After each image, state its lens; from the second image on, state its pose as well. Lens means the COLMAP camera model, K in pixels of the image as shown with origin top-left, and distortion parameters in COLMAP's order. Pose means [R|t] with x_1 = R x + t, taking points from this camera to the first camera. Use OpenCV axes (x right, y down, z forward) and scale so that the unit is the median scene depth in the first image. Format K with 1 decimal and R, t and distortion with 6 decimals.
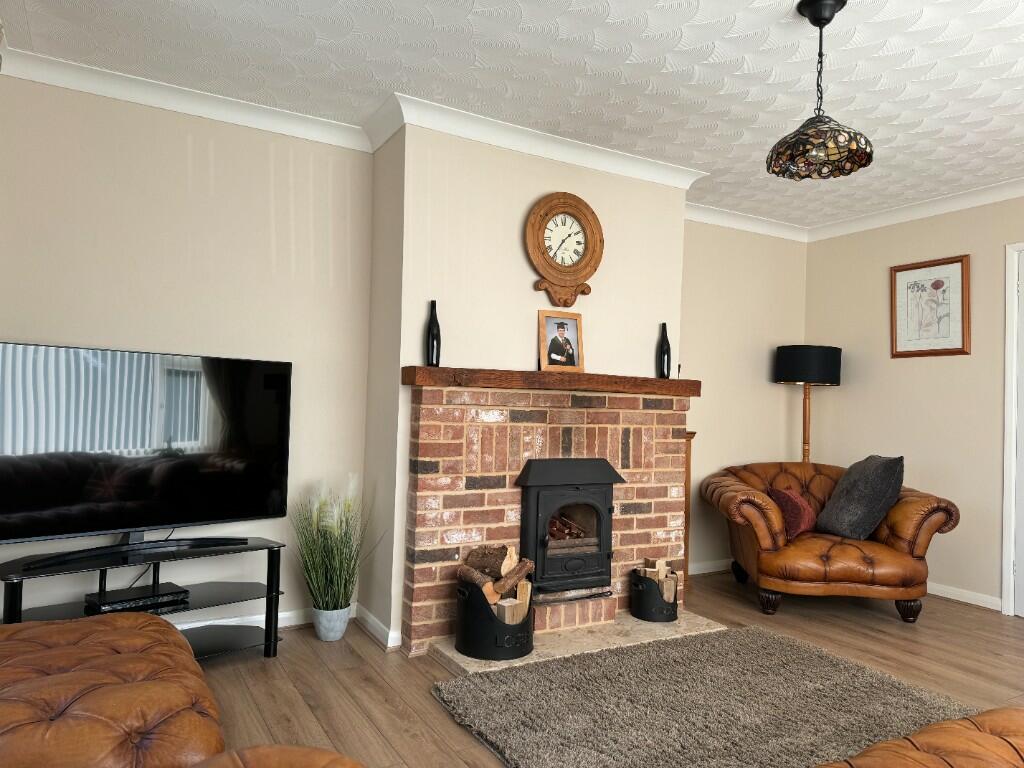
lens RADIAL K [[724.3, 0, 512.3], [0, 724.3, 381.2], [0, 0, 1]] dist [0.156182, -0.259307]
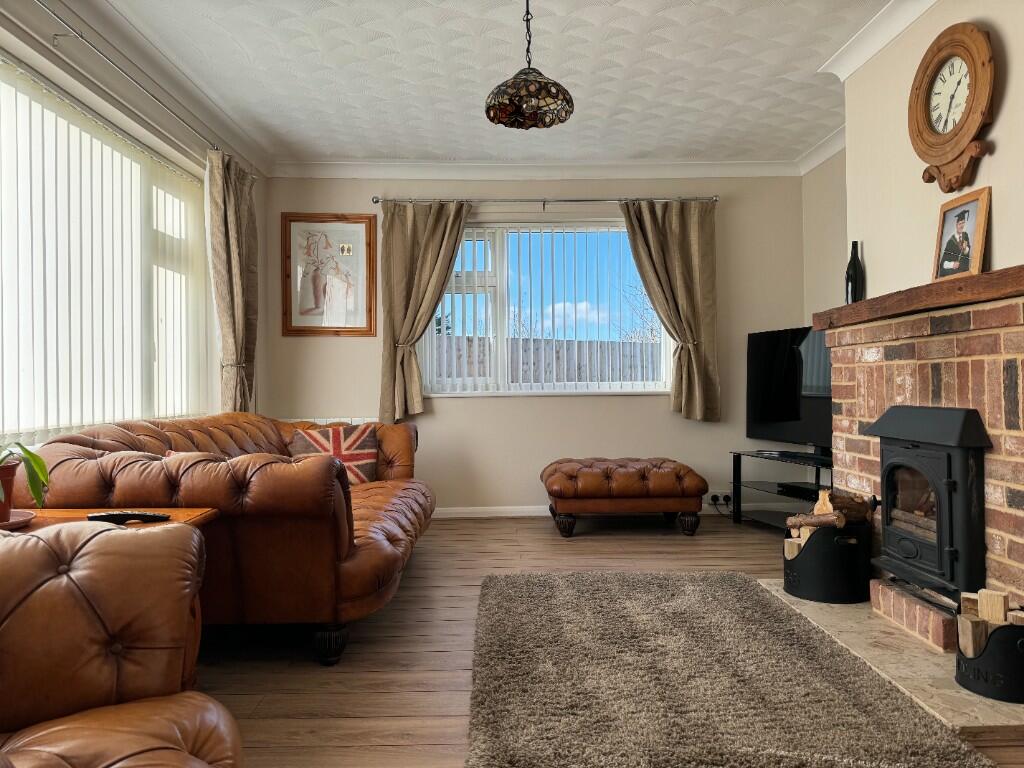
lens RADIAL K [[717.6, 0, 512.0], [0, 717.6, 384.0], [0, 0, 1]] dist [0.089141, -0.096156]
pose [[-0.489811, -0.025670, -0.871451, 0.889185], [0.023464, 0.998816, -0.042610, 0.103079], [0.871513, -0.041318, -0.488628, 0.974220]]
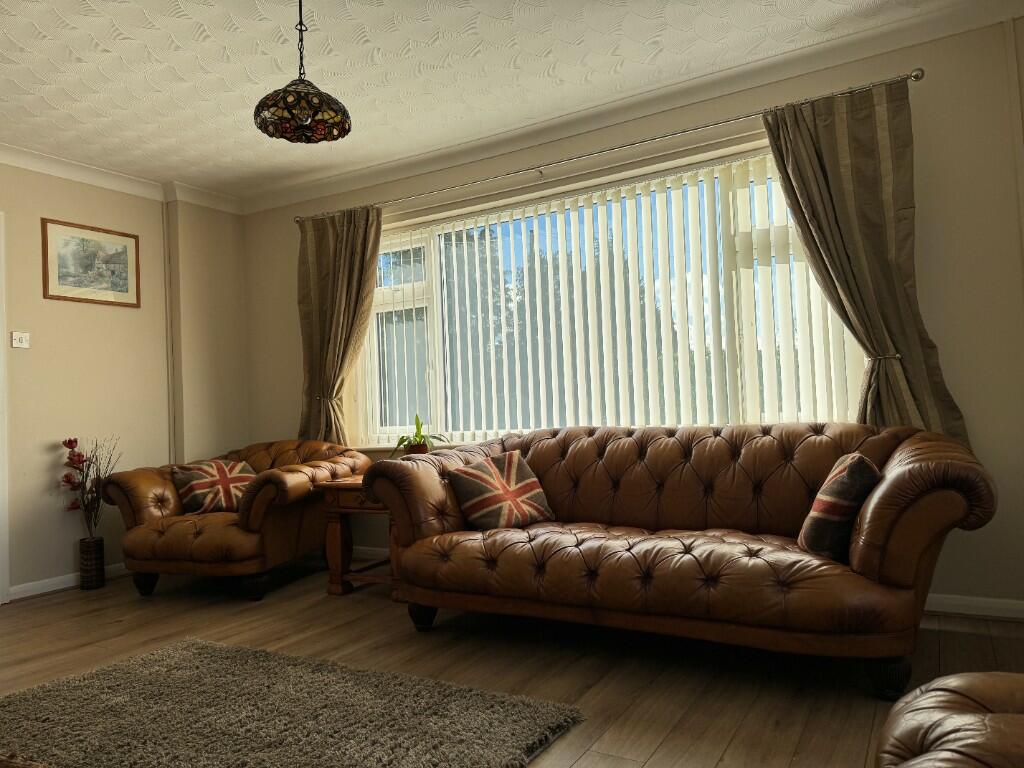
lens RADIAL K [[717.6, 0, 512.0], [0, 717.6, 384.0], [0, 0, 1]] dist [0.089141, -0.096156]
pose [[-0.502066, 0.025902, 0.864441, -0.409074], [0.002316, 0.999588, -0.028606, 0.069686], [-0.864826, -0.012360, -0.501920, 0.823518]]
